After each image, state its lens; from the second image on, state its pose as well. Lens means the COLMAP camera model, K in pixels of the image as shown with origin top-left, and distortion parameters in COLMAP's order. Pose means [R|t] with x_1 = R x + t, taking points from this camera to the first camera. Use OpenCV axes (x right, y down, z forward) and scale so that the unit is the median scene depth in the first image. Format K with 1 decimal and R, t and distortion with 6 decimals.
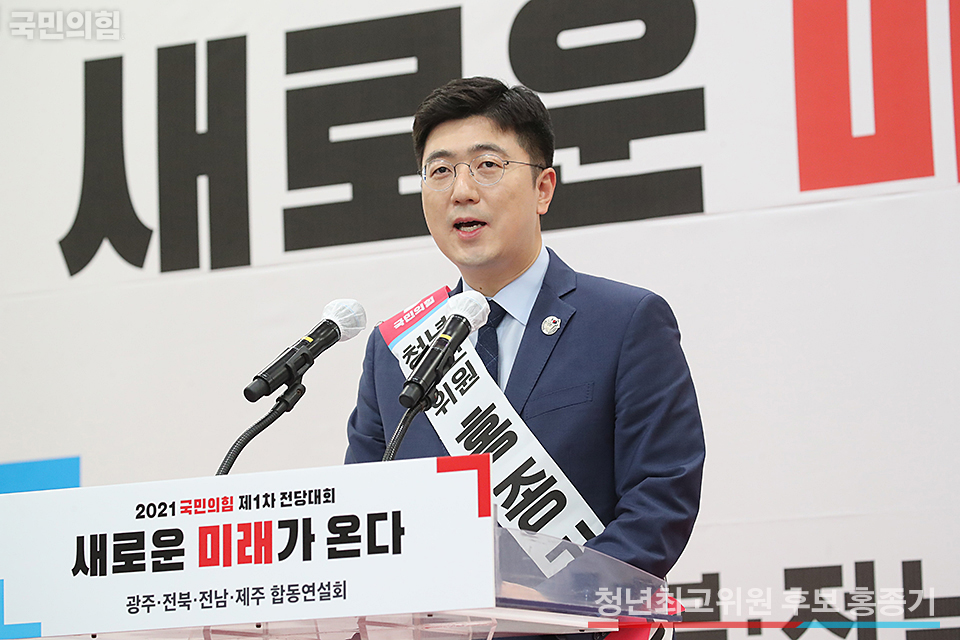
lens RADIAL K [[4554.4, 0, 480.7], [0, 4554.4, 326.9], [0, 0, 1]] dist [0.500696, 0.000000]
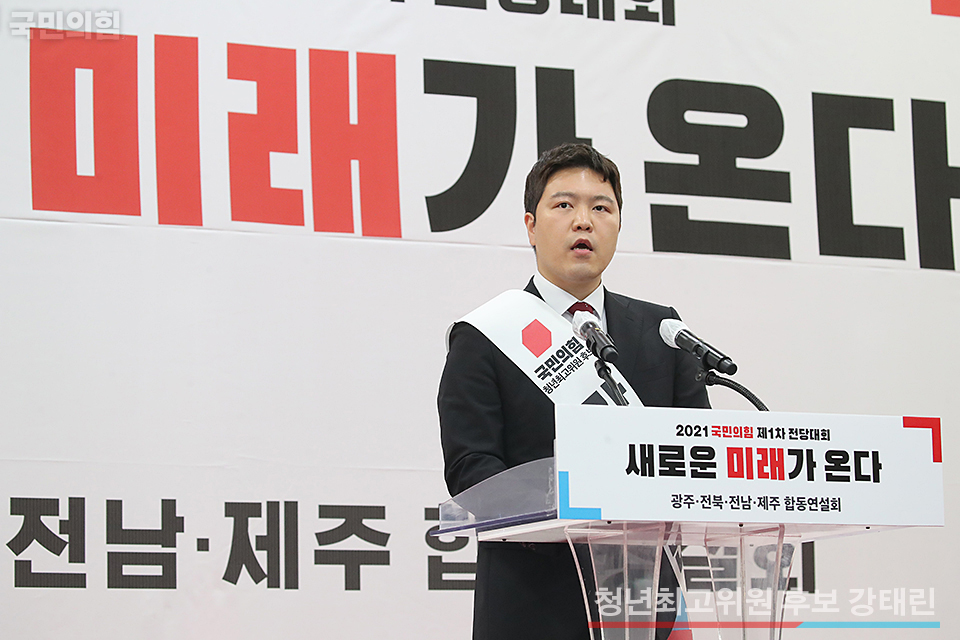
lens RADIAL K [[3319.1, 0, 421.8], [0, 3319.1, 329.5], [0, 0, 1]] dist [-0.079512, 0.000000]
pose [[0.550148, 0.122901, 0.825974, -0.912506], [-0.103124, 0.991538, -0.078849, 0.095346], [-0.828675, -0.041800, 0.558167, 0.542084]]
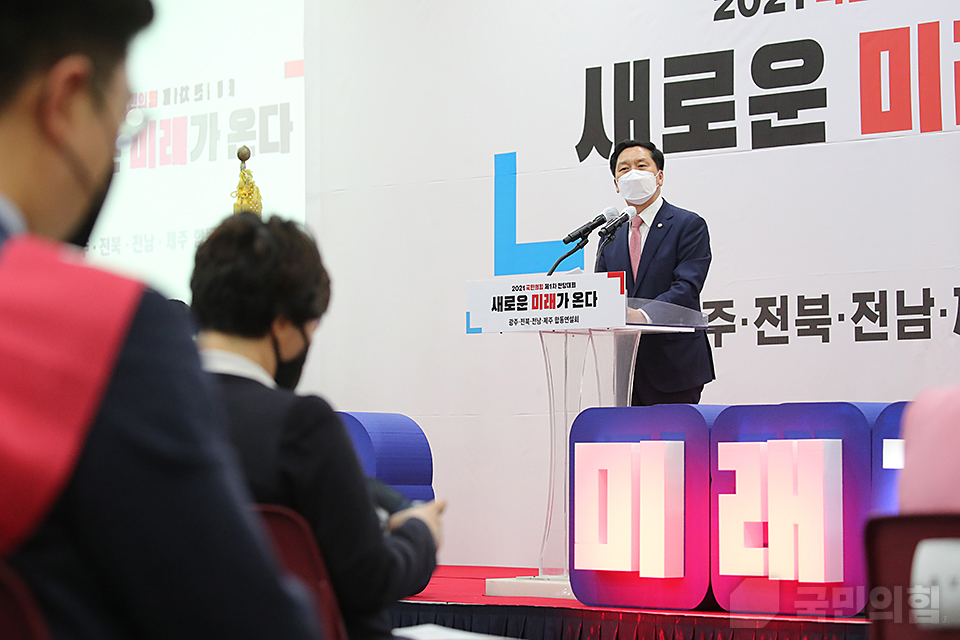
lens RADIAL K [[2983.0, 0, 477.6], [0, 2983.0, 312.7], [0, 0, 1]] dist [-0.171871, 0.000000]
pose [[0.973763, 0.005858, -0.227491, 0.321473], [0.014037, 0.996219, 0.085738, -0.102362], [0.227133, -0.086681, 0.969998, -0.776522]]
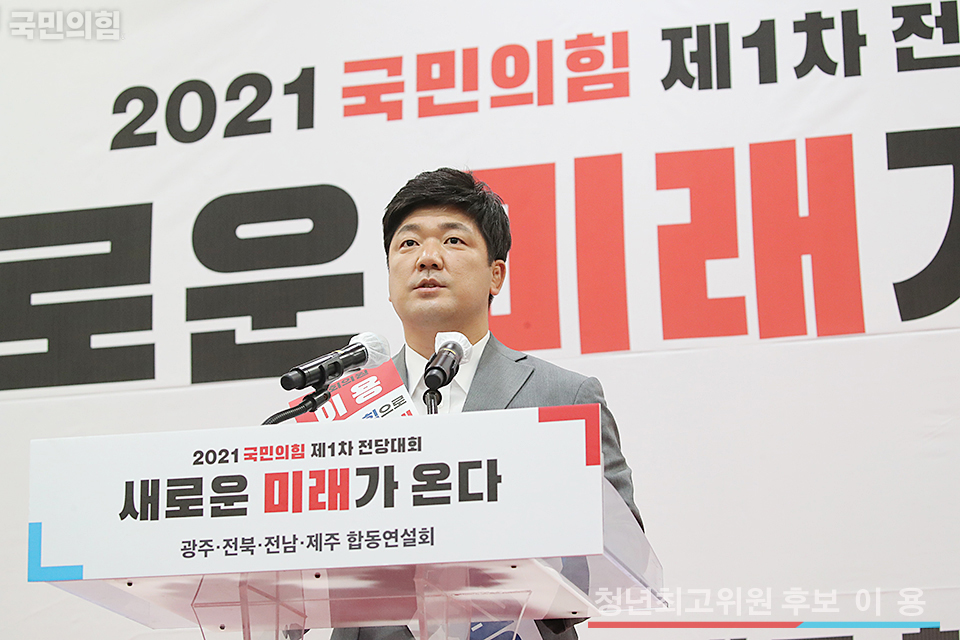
lens RADIAL K [[2680.9, 0, 474.8], [0, 2680.9, 320.0], [0, 0, 1]] dist [-0.257824, 0.000000]
pose [[0.953972, 0.088205, 0.286631, -0.189722], [-0.048238, 0.988455, -0.143628, 0.092977], [-0.295990, 0.123191, 0.947214, 0.430532]]
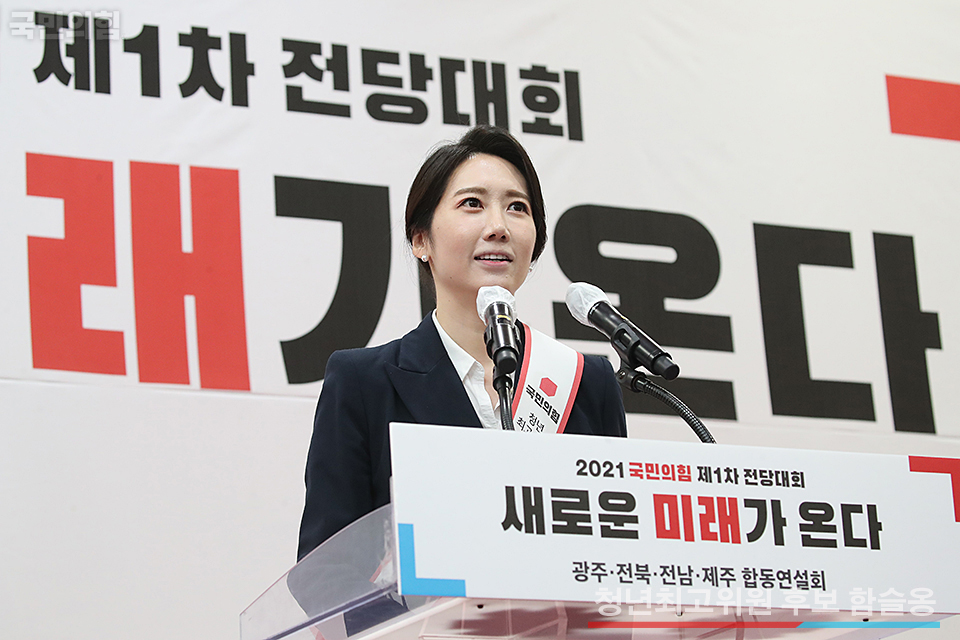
lens RADIAL K [[3083.5, 0, 424.2], [0, 3083.5, 321.5], [0, 0, 1]] dist [-0.167493, 0.000000]
pose [[0.546703, 0.215816, 0.809036, -0.580776], [-0.069416, 0.974569, -0.213065, 0.142559], [-0.834444, 0.060323, 0.547781, 0.711479]]
